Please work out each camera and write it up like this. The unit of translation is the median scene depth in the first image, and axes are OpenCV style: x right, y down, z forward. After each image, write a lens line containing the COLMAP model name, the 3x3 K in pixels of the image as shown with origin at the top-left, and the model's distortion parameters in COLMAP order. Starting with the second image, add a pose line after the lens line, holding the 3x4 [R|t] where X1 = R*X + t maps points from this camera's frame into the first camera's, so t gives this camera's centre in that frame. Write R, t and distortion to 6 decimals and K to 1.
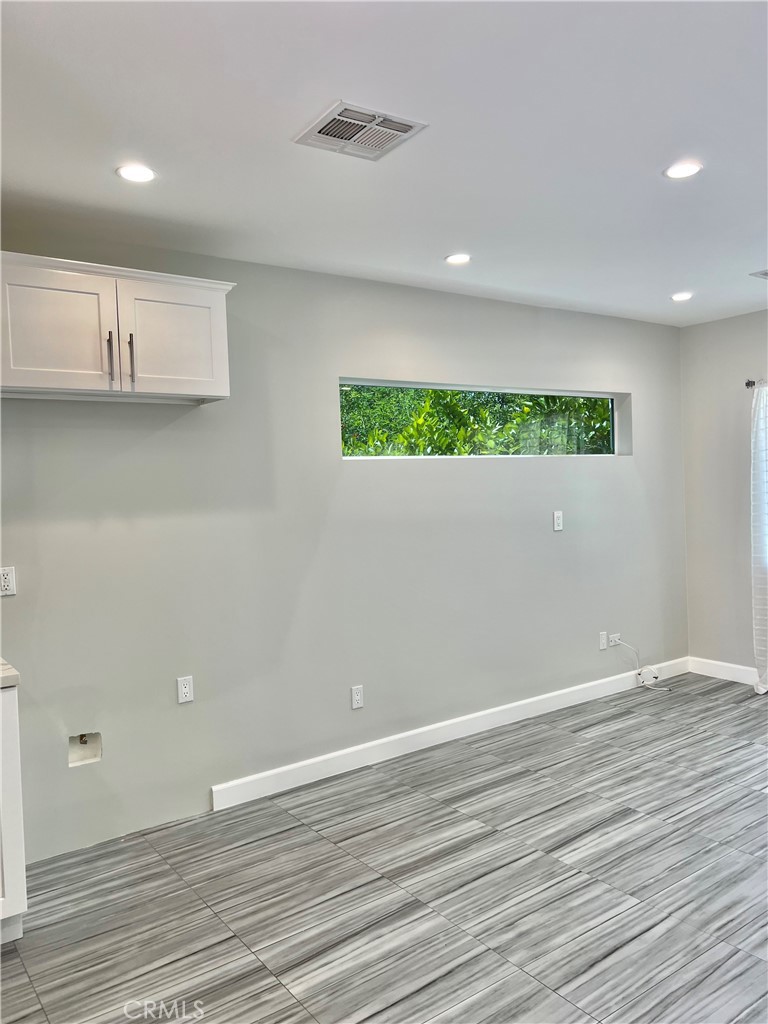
lens RADIAL K [[772.3, 0, 390.3], [0, 772.3, 510.0], [0, 0, 1]] dist [0.034942, -0.036311]
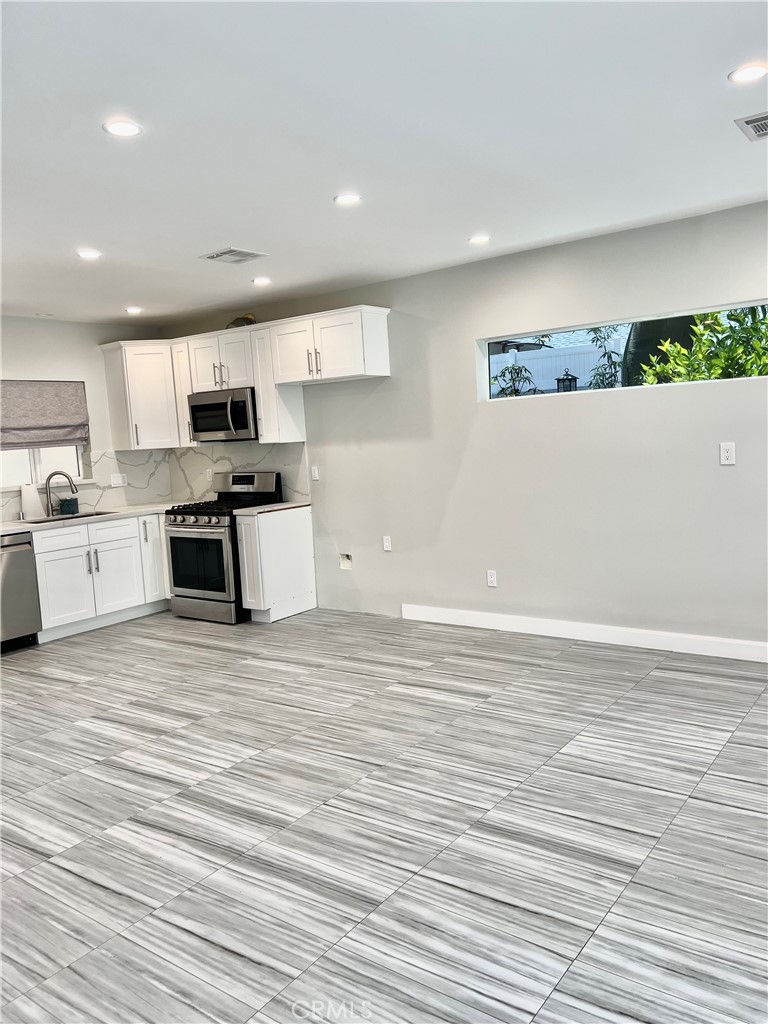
lens RADIAL K [[785.1, 0, 405.9], [0, 785.1, 513.3], [0, 0, 1]] dist [0.068725, -0.078123]
pose [[0.301064, 0.115856, -0.946540, 1.410387], [0.015925, 0.991843, 0.126466, -0.056135], [0.953471, -0.053148, 0.296764, 0.531025]]
